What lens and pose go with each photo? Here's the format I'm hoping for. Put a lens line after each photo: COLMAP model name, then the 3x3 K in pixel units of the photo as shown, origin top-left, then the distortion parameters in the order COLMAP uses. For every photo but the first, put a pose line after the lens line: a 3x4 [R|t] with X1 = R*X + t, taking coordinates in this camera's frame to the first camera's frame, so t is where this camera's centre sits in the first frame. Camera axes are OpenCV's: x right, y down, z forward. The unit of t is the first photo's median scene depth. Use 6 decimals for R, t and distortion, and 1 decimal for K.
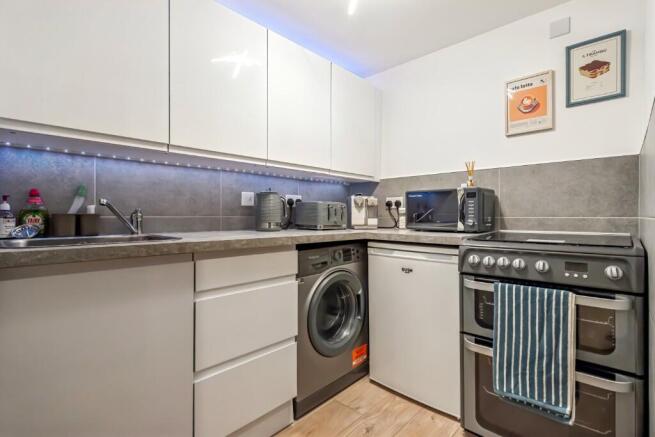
lens RADIAL K [[311.0, 0, 328.5], [0, 311.0, 218.1], [0, 0, 1]] dist [0.001255, -0.001969]
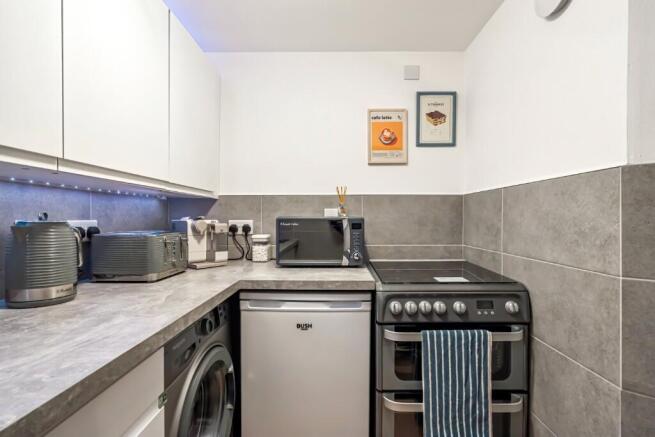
lens RADIAL K [[311.0, 0, 329.2], [0, 311.0, 221.1], [0, 0, 1]] dist [0.001255, -0.001969]
pose [[0.730475, -0.009045, 0.682880, -0.223217], [0.005229, 0.999957, 0.007651, -0.097083], [-0.682919, -0.002018, 0.730491, 0.394199]]
